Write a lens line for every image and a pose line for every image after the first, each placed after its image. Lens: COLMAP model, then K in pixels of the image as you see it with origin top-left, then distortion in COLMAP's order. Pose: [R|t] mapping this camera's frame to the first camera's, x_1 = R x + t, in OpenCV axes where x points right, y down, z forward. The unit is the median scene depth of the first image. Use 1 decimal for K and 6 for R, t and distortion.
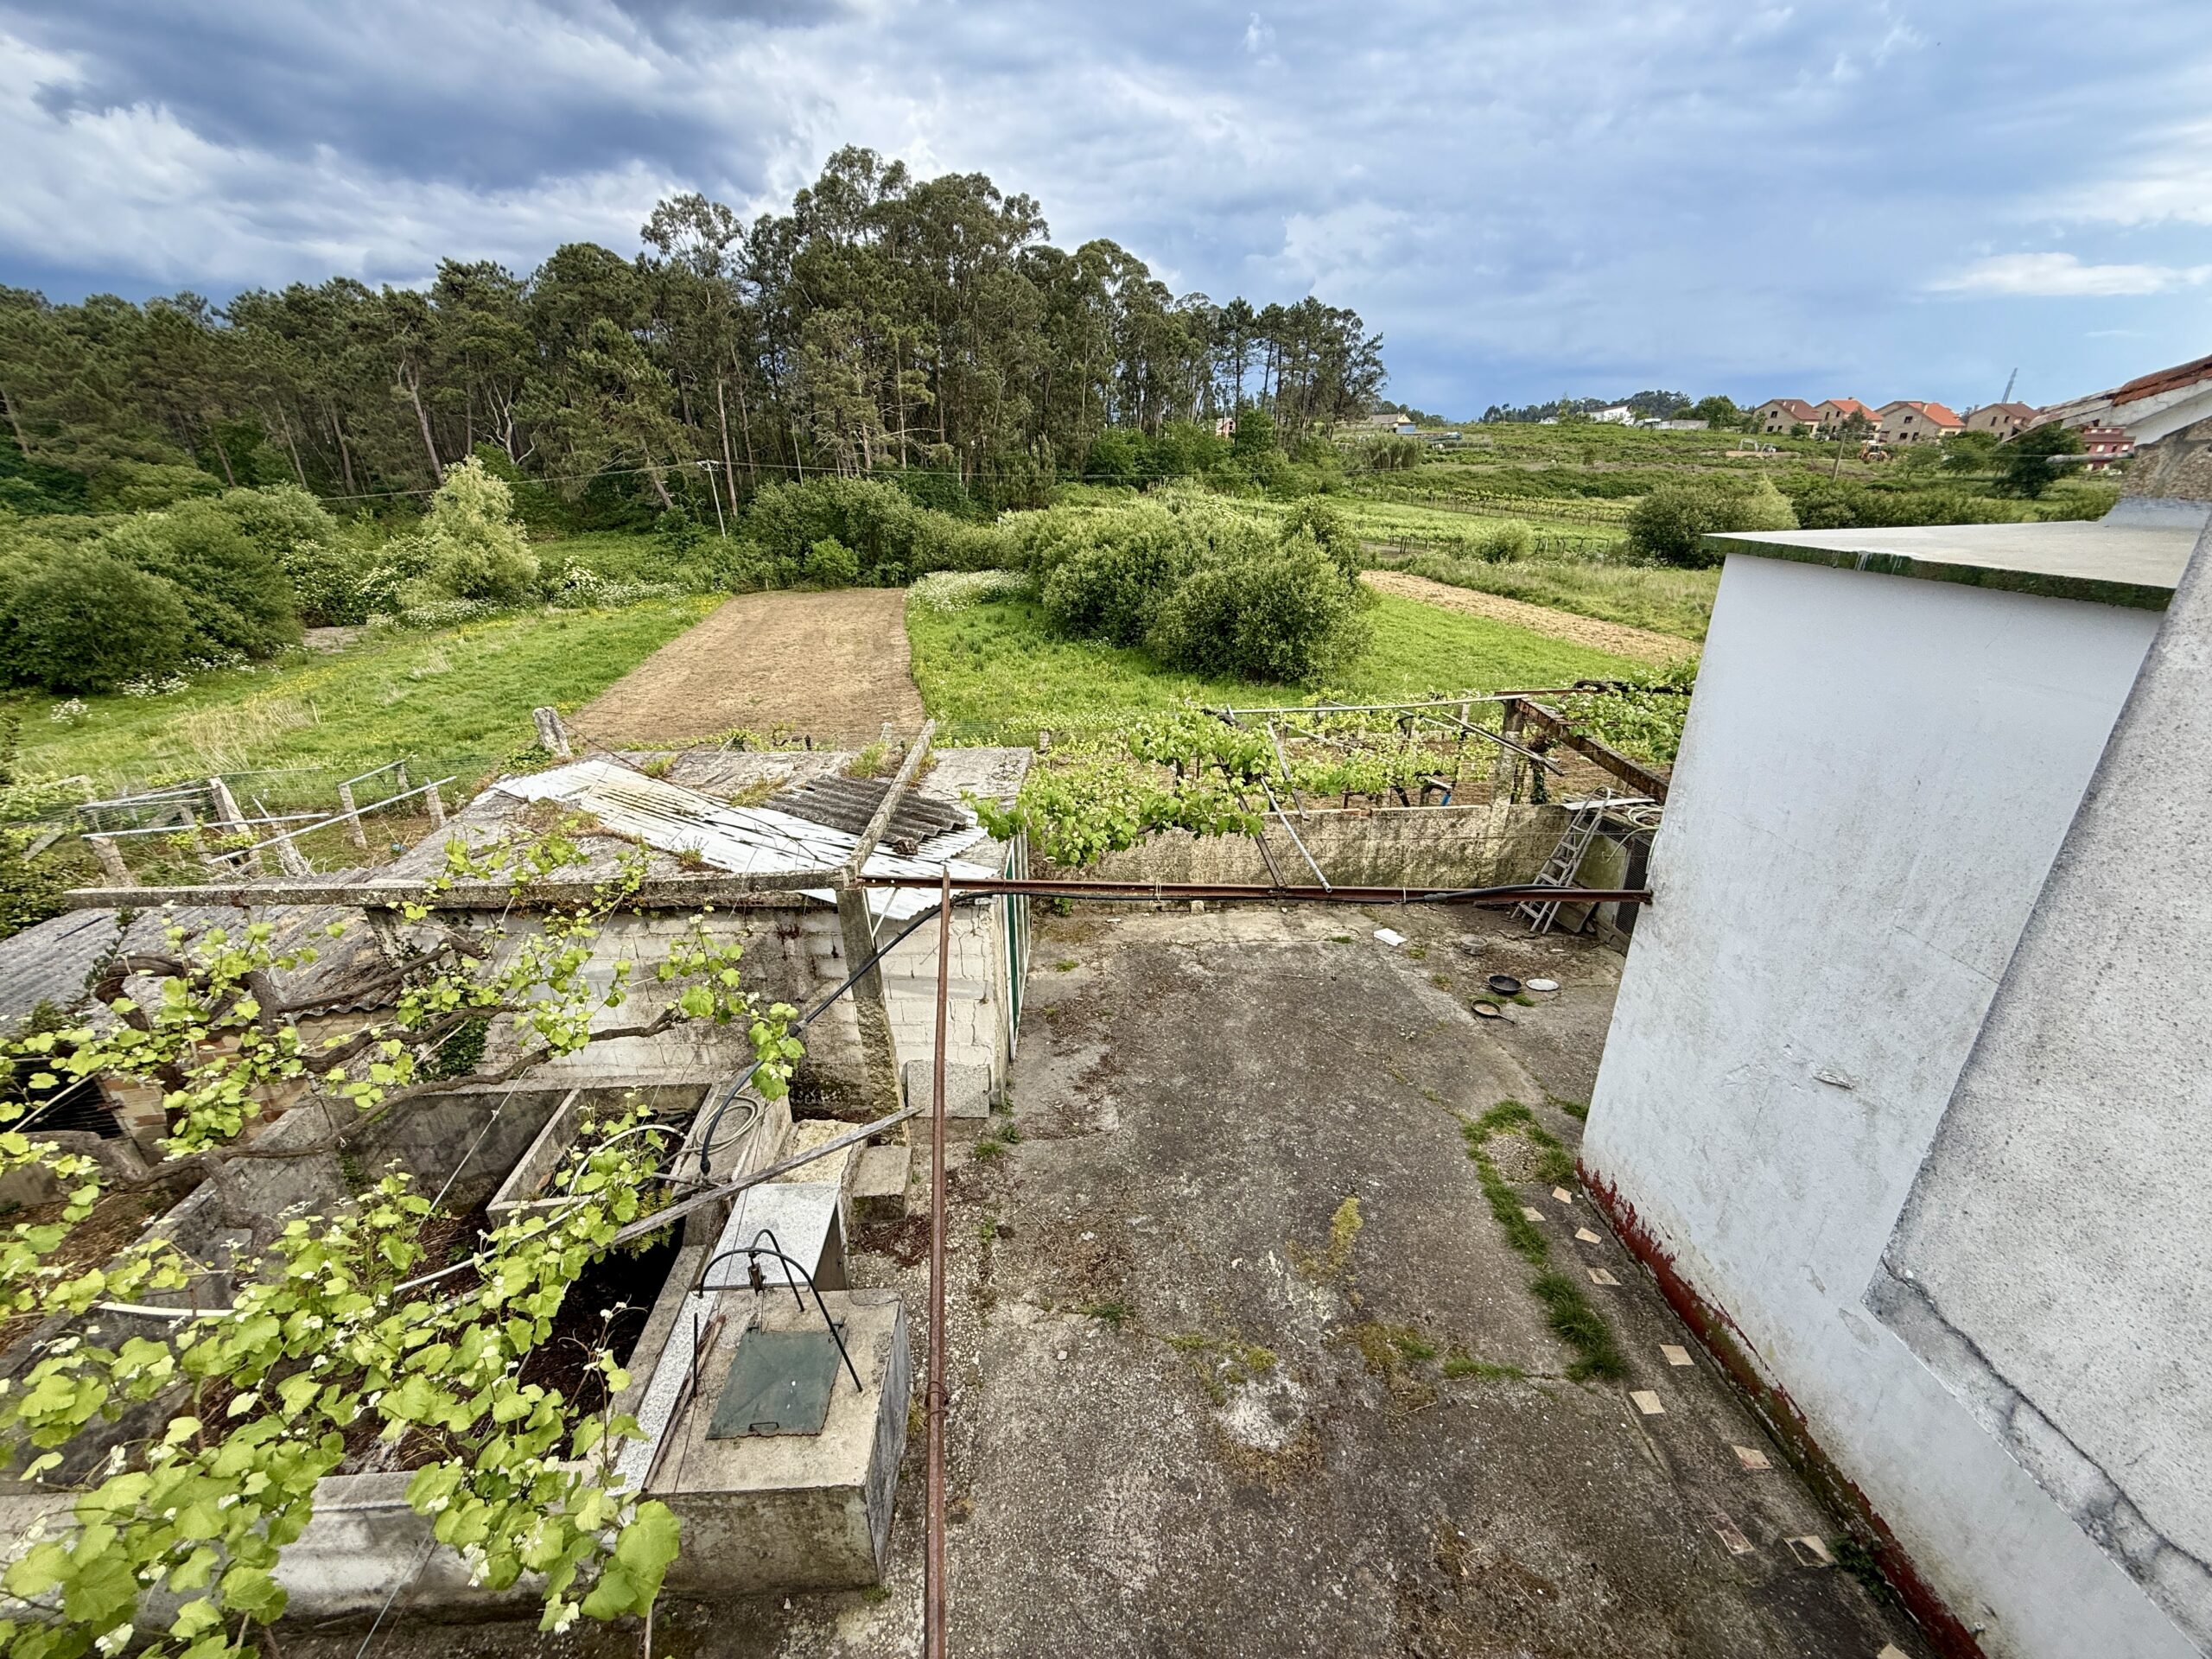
lens RADIAL K [[881.1, 0, 1103.4], [0, 881.1, 829.4], [0, 0, 1]] dist [-0.000444, 0.000184]
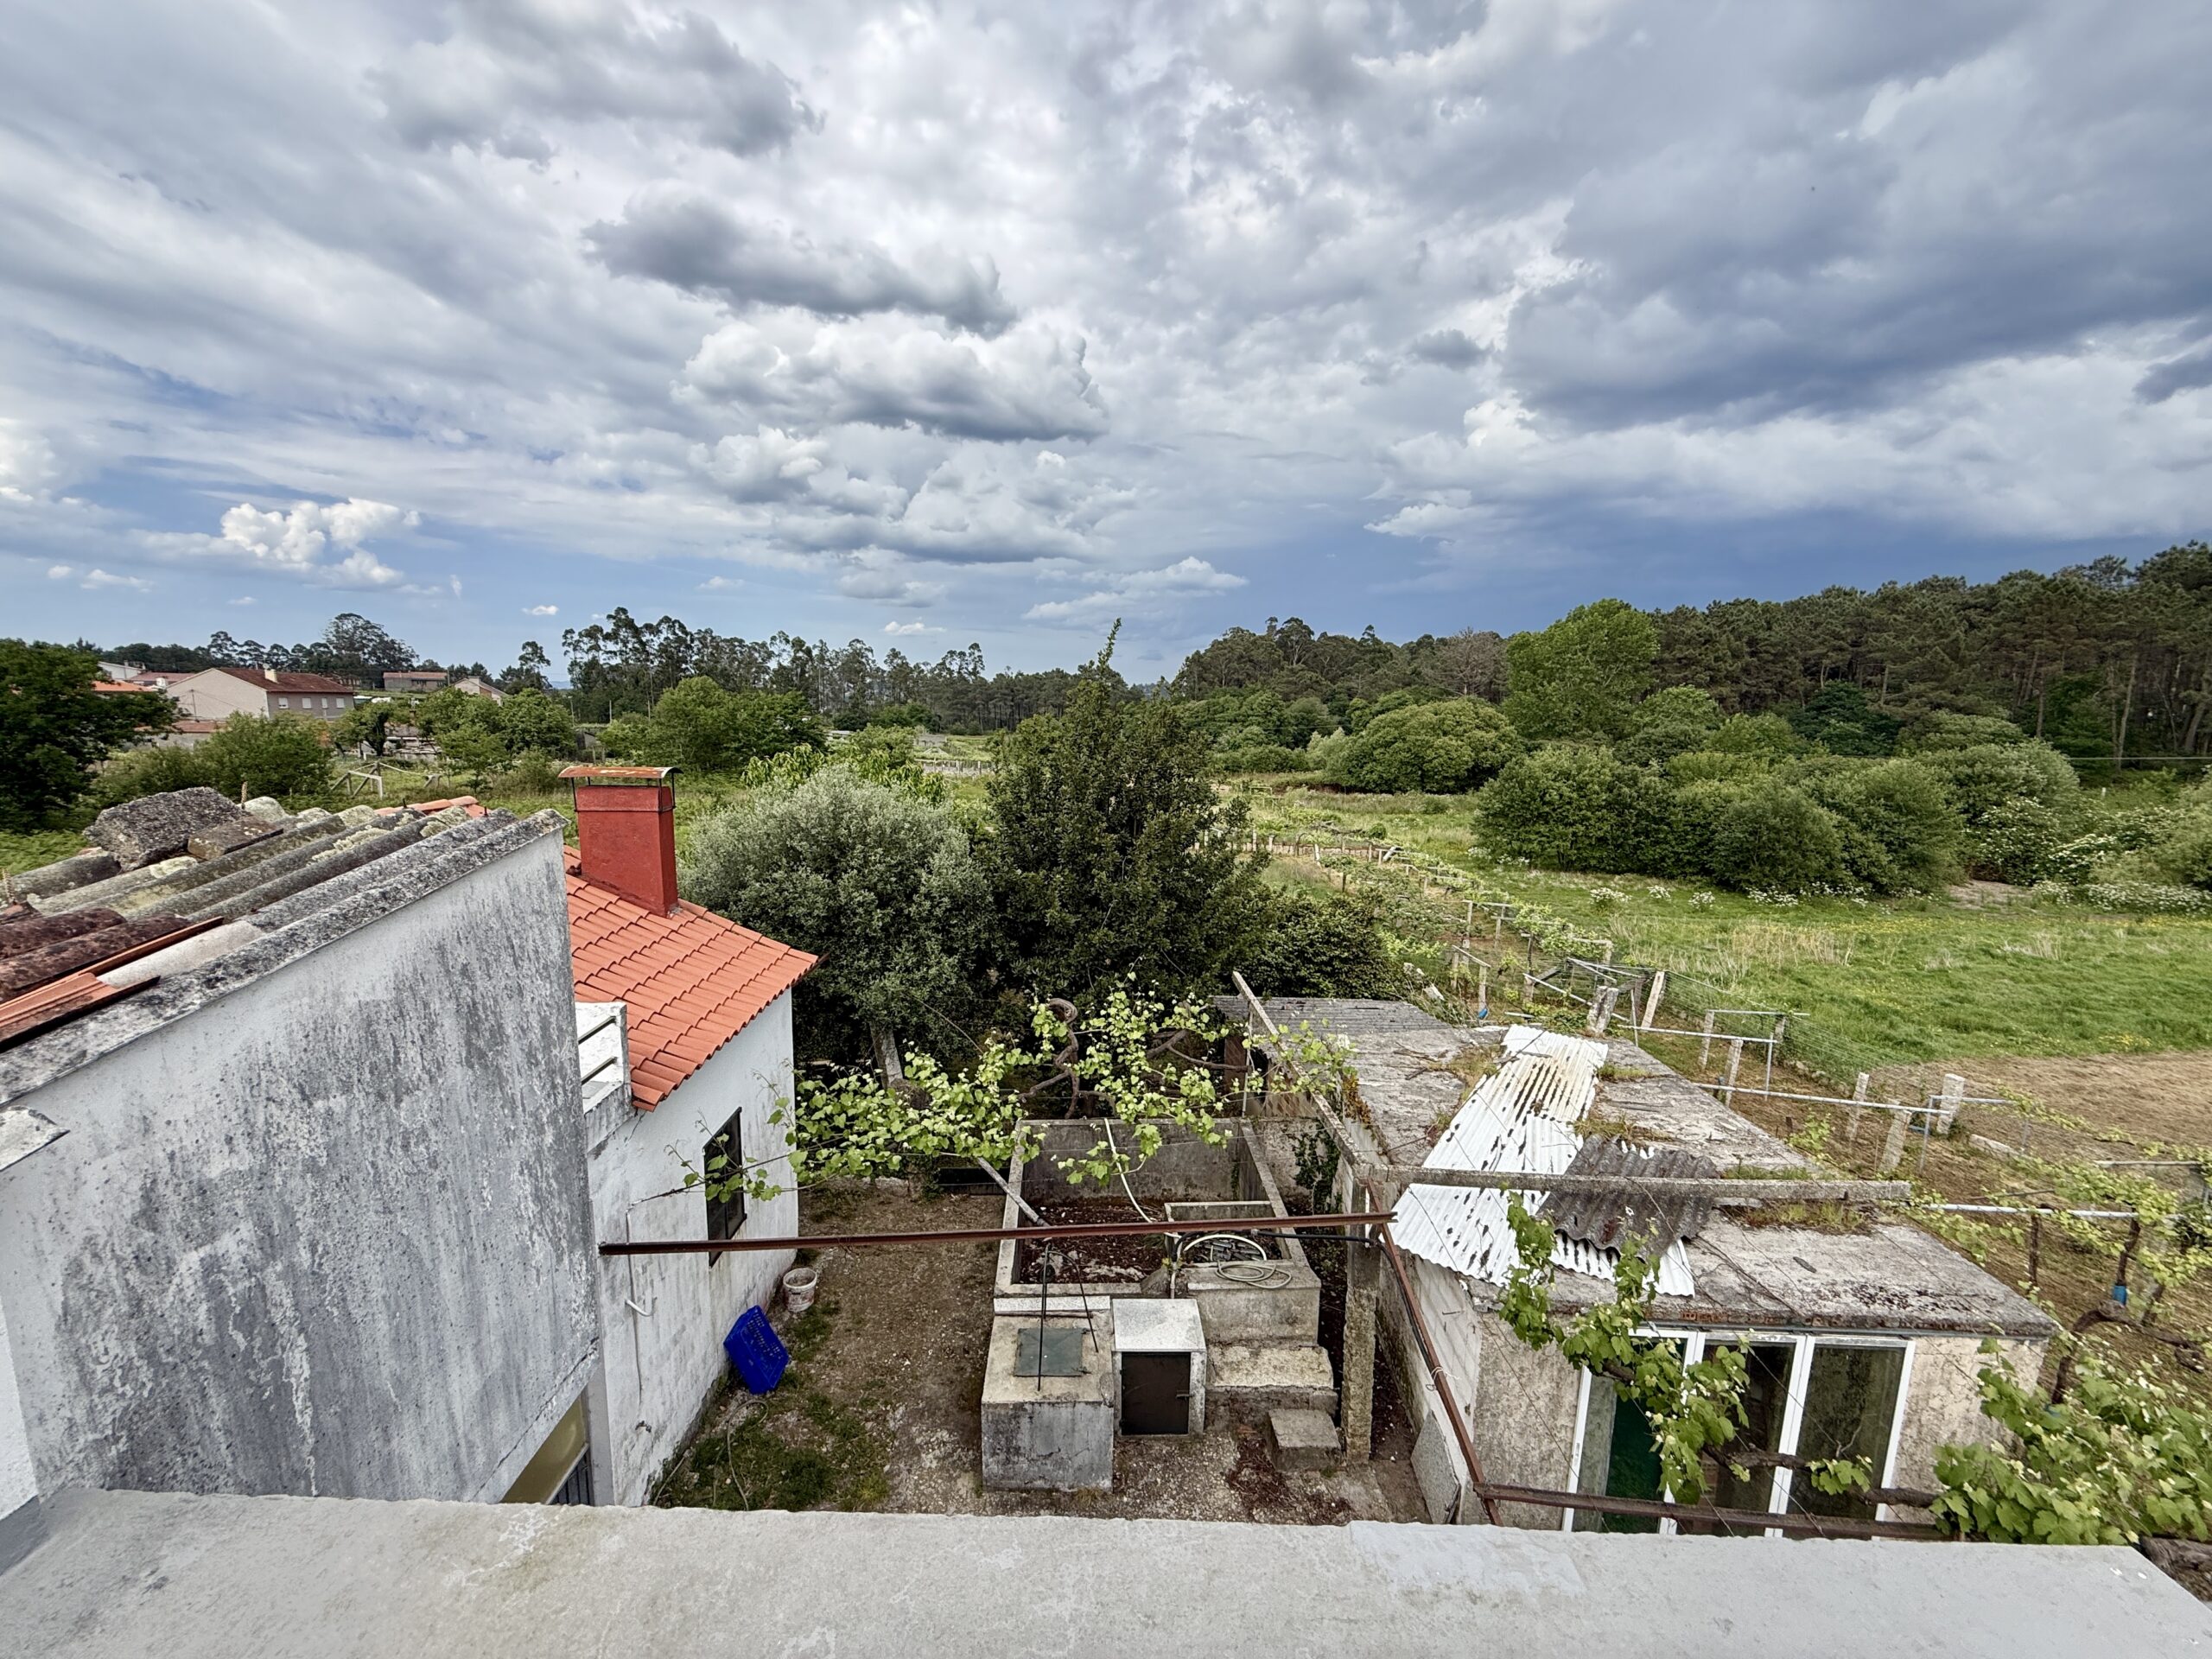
lens RADIAL K [[882.5, 0, 1101.7], [0, 882.5, 828.7], [0, 0, 1]] dist [0.000424, 0.000631]
pose [[-0.032875, 0.149824, -0.988166, 0.115533], [-0.391924, 0.907580, 0.150645, -0.057118], [0.919410, 0.392239, 0.028883, 0.067034]]
